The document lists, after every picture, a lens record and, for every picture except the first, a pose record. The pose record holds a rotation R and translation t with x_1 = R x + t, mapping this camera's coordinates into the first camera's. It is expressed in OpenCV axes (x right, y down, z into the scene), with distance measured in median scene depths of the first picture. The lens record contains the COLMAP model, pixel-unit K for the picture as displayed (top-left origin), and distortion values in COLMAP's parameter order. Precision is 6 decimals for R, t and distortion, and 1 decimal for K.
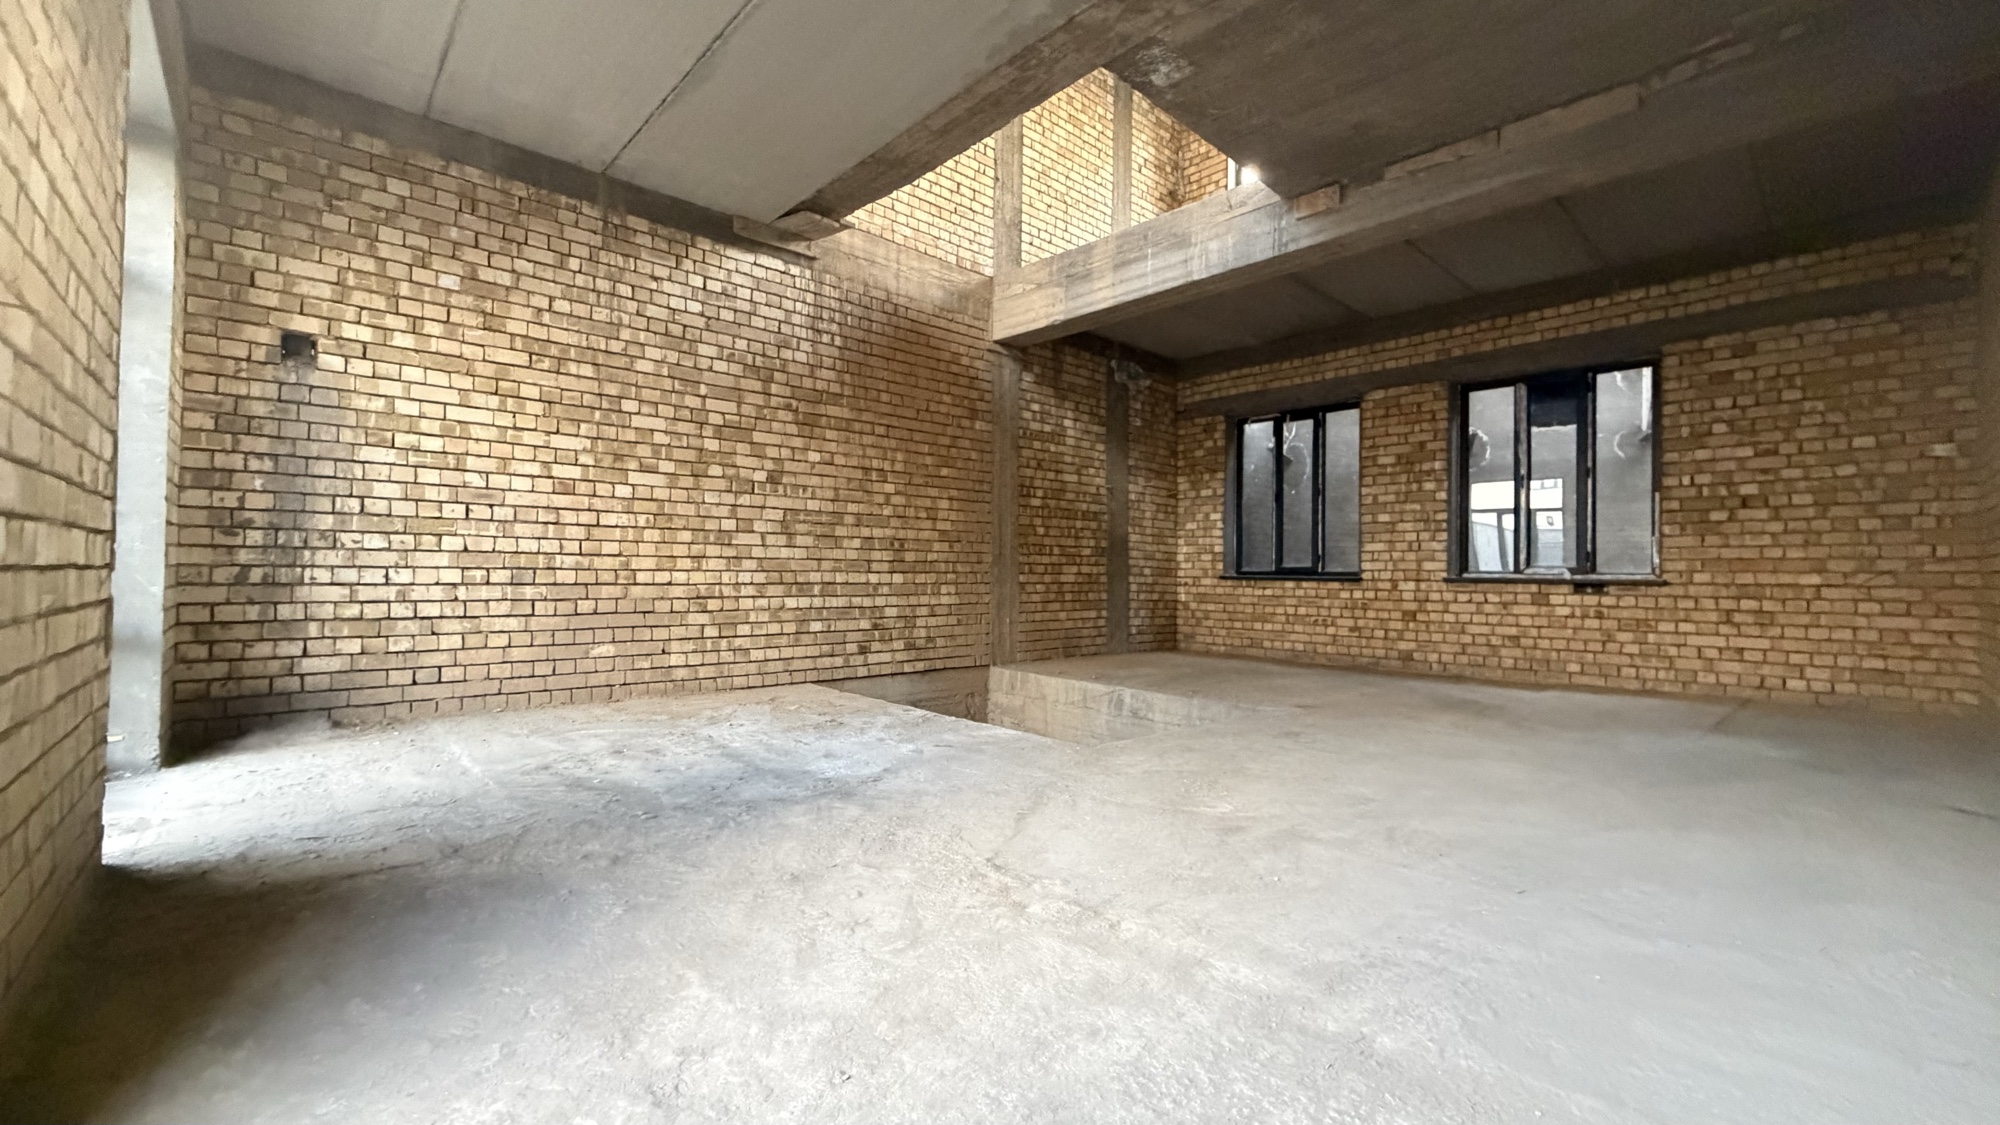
lens RADIAL K [[794.0, 0, 999.7], [0, 794.0, 564.5], [0, 0, 1]] dist [-0.000652, -0.000205]
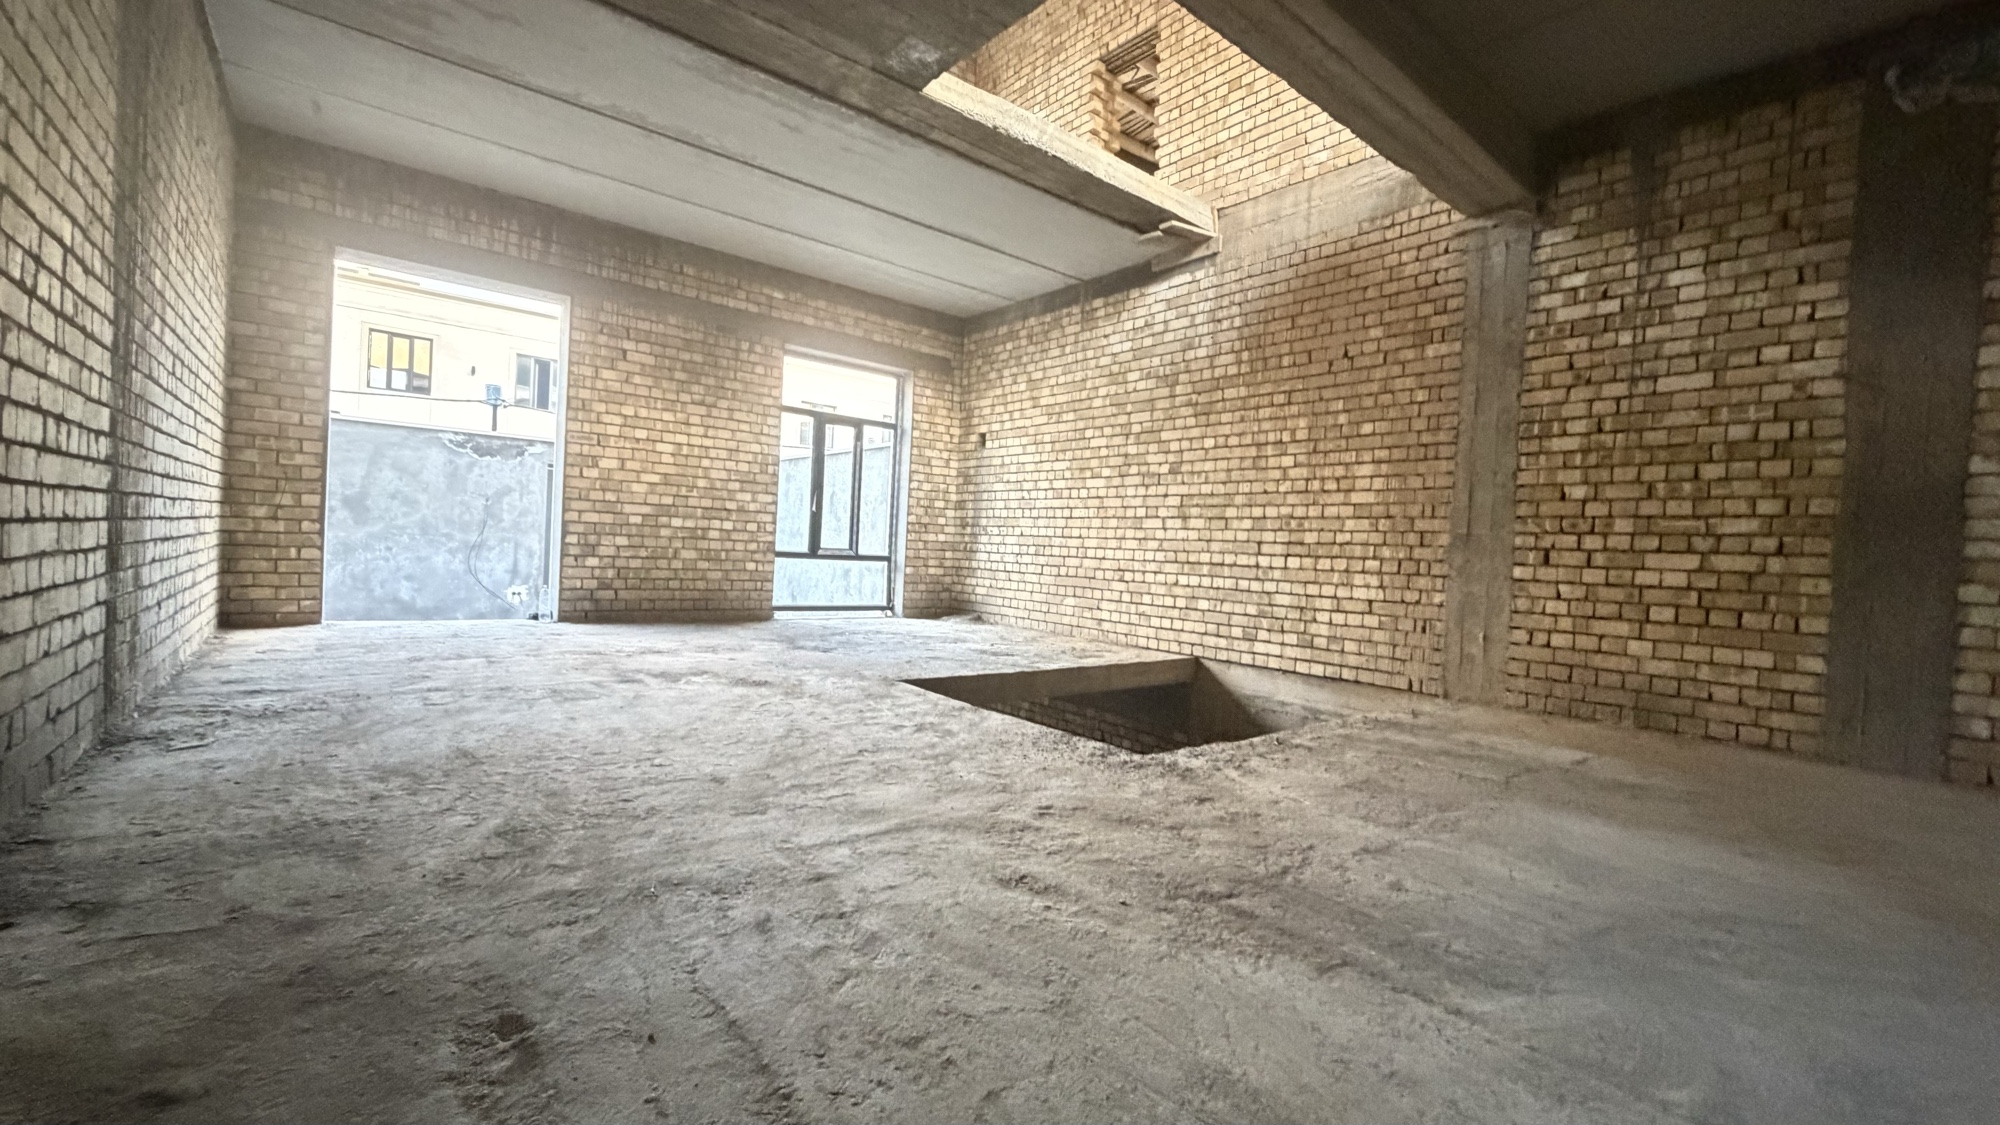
lens RADIAL K [[794.0, 0, 998.9], [0, 794.0, 569.5], [0, 0, 1]] dist [-0.000652, -0.000205]
pose [[-0.057193, 0.008240, -0.998329, 0.863382], [-0.042071, 0.999058, 0.010656, 0.033261], [0.997476, 0.042610, -0.056793, 0.821258]]
